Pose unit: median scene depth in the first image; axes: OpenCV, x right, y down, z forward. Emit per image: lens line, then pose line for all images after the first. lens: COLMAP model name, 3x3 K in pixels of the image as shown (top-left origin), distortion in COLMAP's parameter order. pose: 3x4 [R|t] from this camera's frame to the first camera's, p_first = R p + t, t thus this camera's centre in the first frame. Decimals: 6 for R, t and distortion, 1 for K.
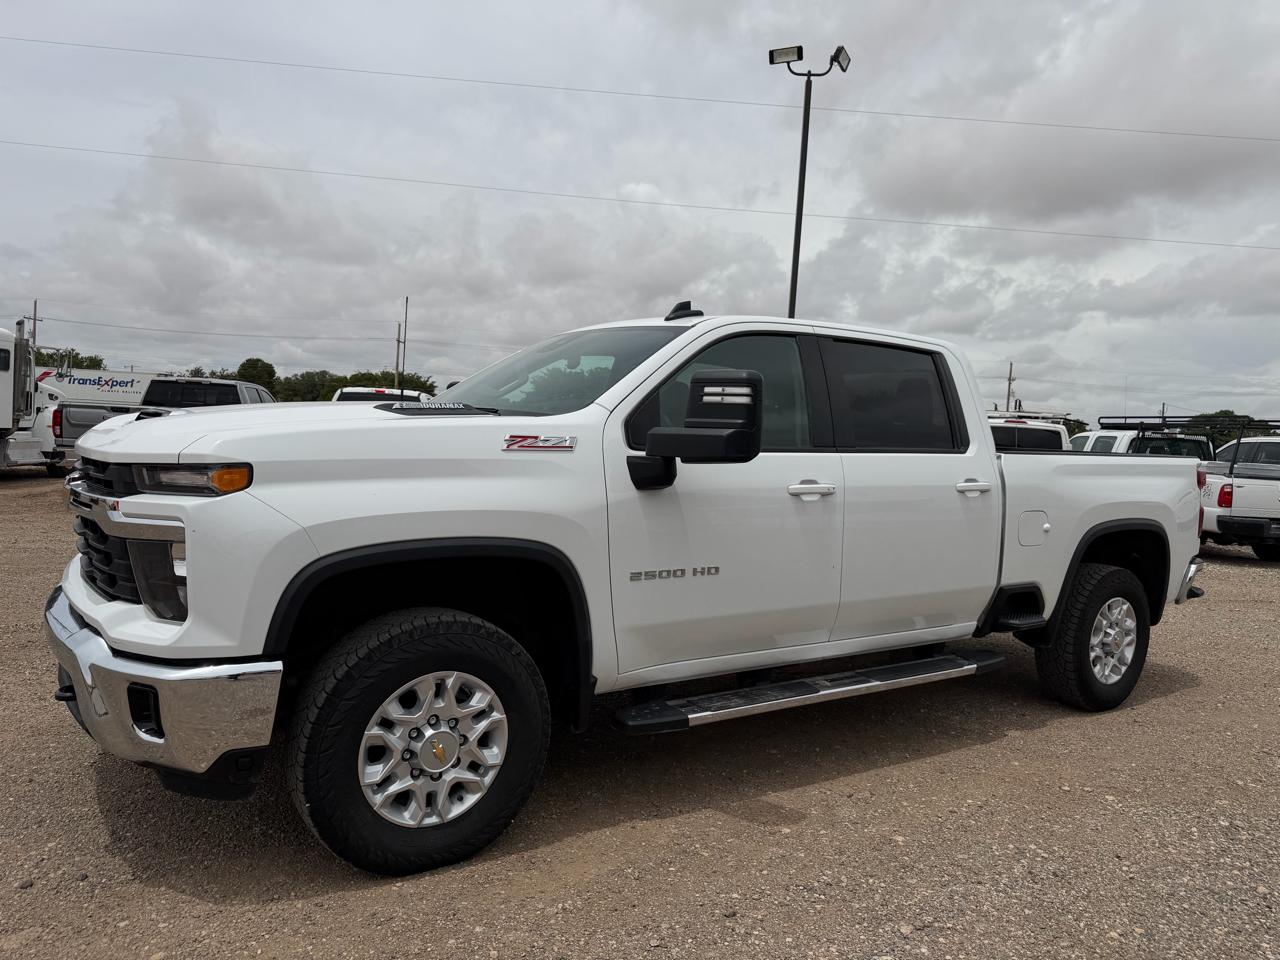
lens RADIAL K [[907.5, 0, 633.7], [0, 907.5, 481.7], [0, 0, 1]] dist [0.077906, -0.106300]
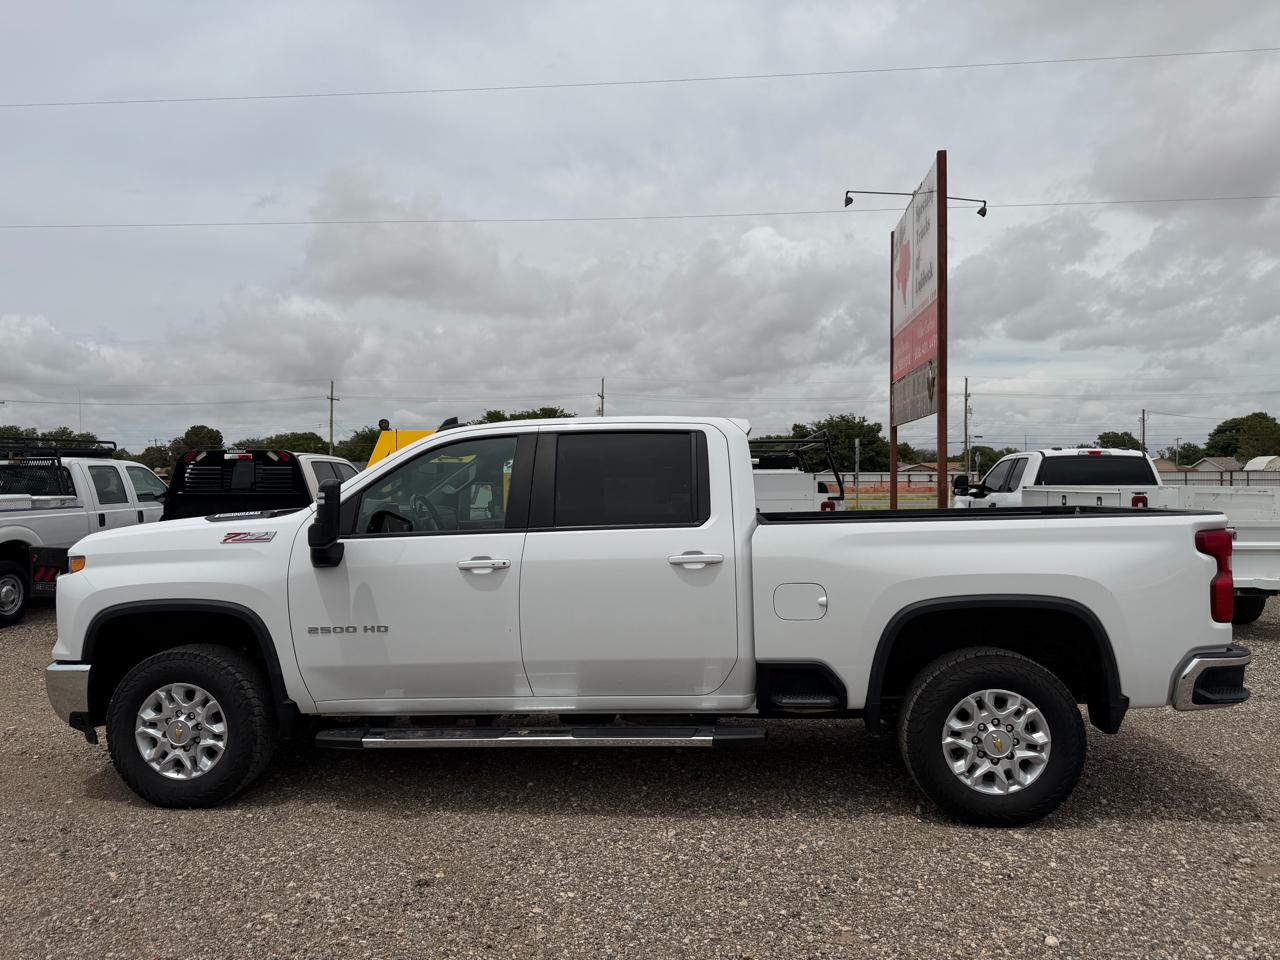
lens RADIAL K [[907.5, 0, 646.7], [0, 907.5, 480.2], [0, 0, 1]] dist [0.077906, -0.106300]
pose [[0.770193, -0.065282, -0.634461, 1.178045], [0.017927, 0.996571, -0.080778, -0.001790], [0.637559, 0.050841, 0.768722, 0.213645]]
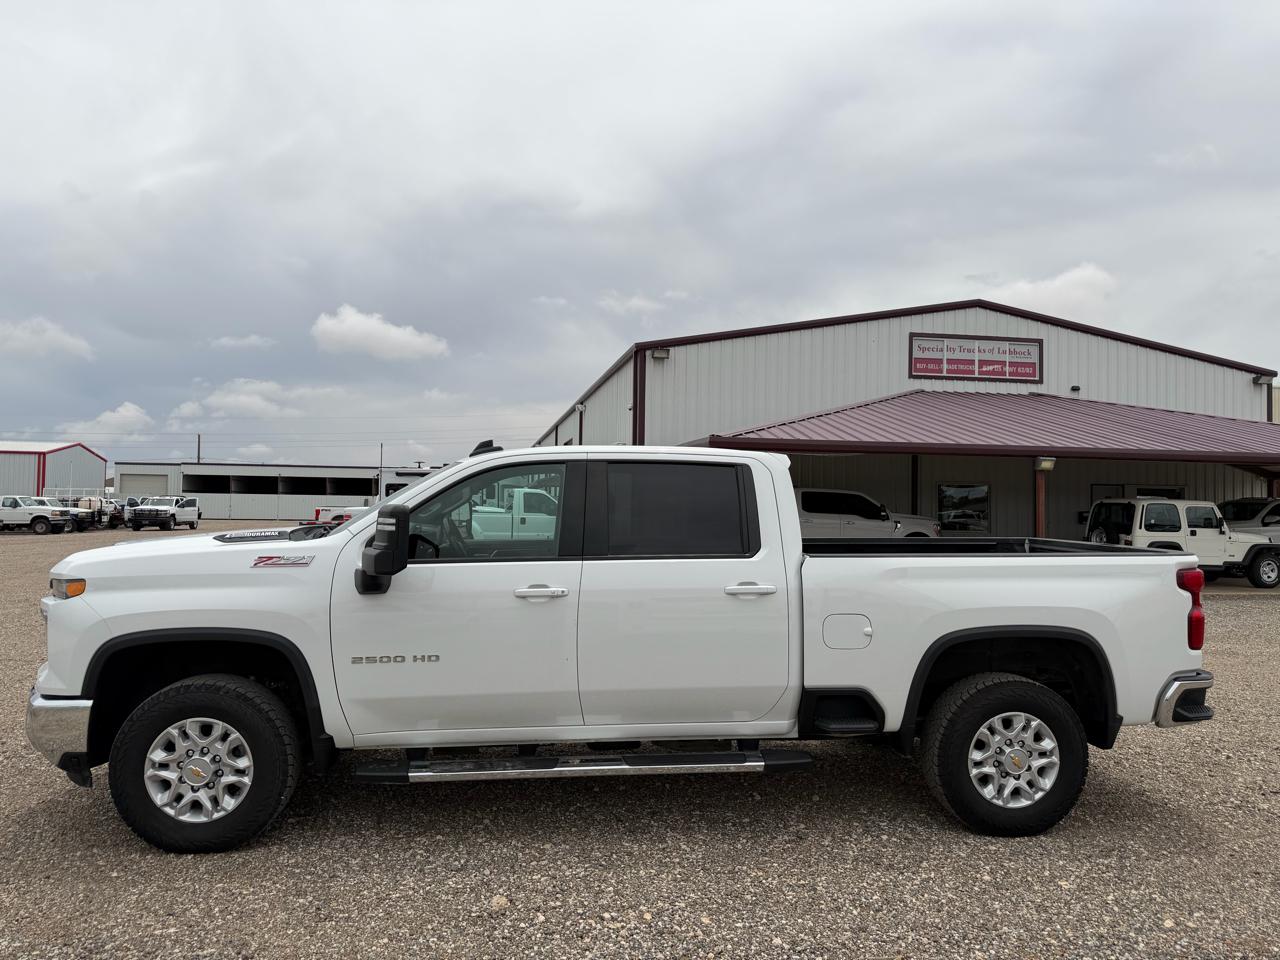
lens RADIAL K [[907.5, 0, 639.9], [0, 907.5, 478.5], [0, 0, 1]] dist [0.077906, -0.106300]
pose [[0.875878, -0.045957, -0.480338, 0.927278], [0.003602, 0.996049, -0.088729, -0.036390], [0.482518, 0.075986, 0.872584, 0.006623]]
